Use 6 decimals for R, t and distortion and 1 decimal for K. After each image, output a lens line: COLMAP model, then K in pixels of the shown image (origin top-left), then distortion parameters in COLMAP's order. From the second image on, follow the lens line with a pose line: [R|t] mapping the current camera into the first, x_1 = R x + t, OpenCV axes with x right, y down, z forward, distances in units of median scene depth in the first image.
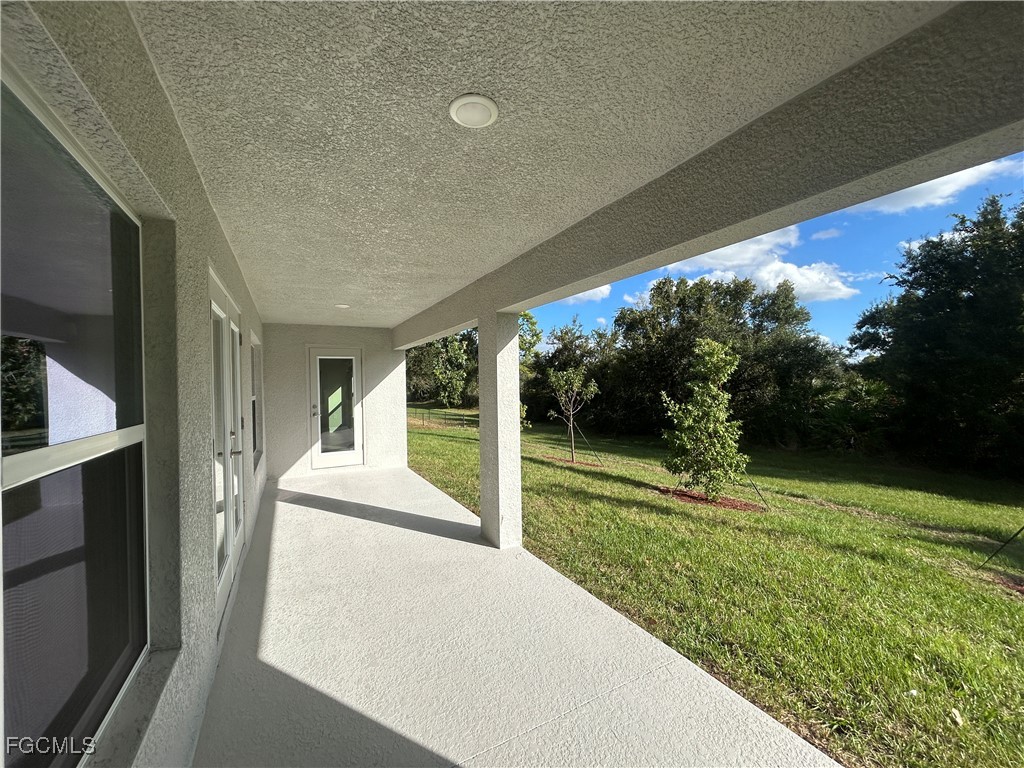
lens RADIAL K [[411.8, 0, 512.9], [0, 411.8, 384.4], [0, 0, 1]] dist [0.000447, 0.000123]
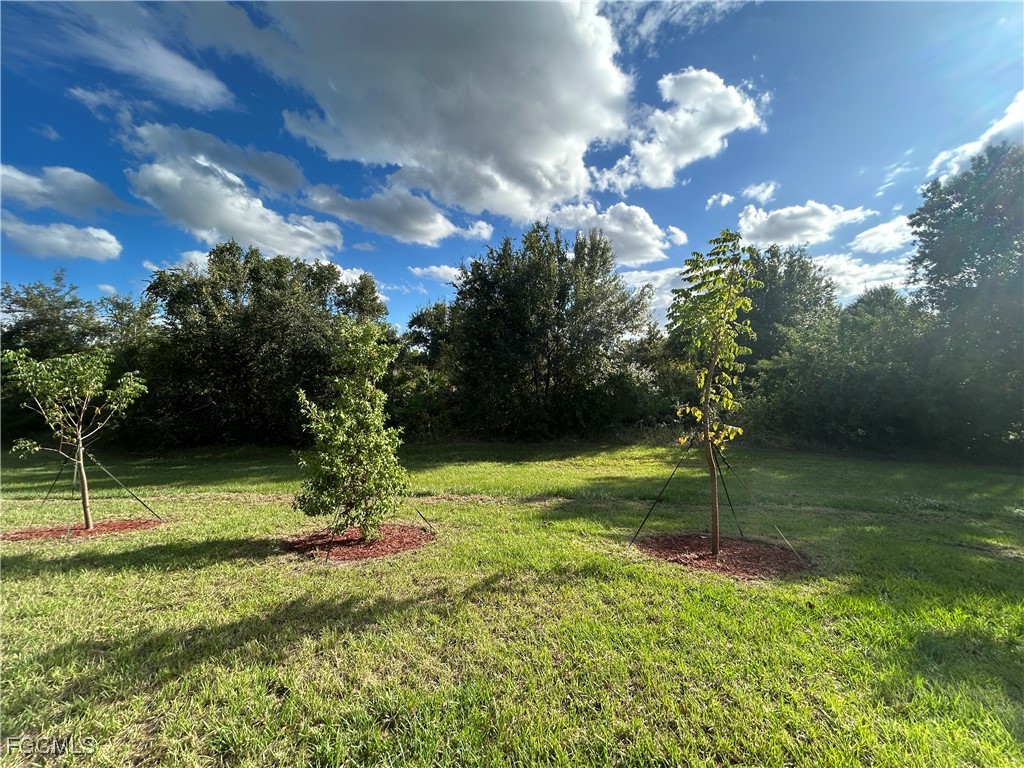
lens RADIAL K [[411.8, 0, 512.9], [0, 411.8, 384.4], [0, 0, 1]] dist [0.000447, 0.000123]
pose [[0.556684, -0.031925, 0.830111, 0.010474], [0.010837, 0.999455, 0.031171, -0.006576], [-0.830654, -0.008356, 0.556727, 0.173773]]
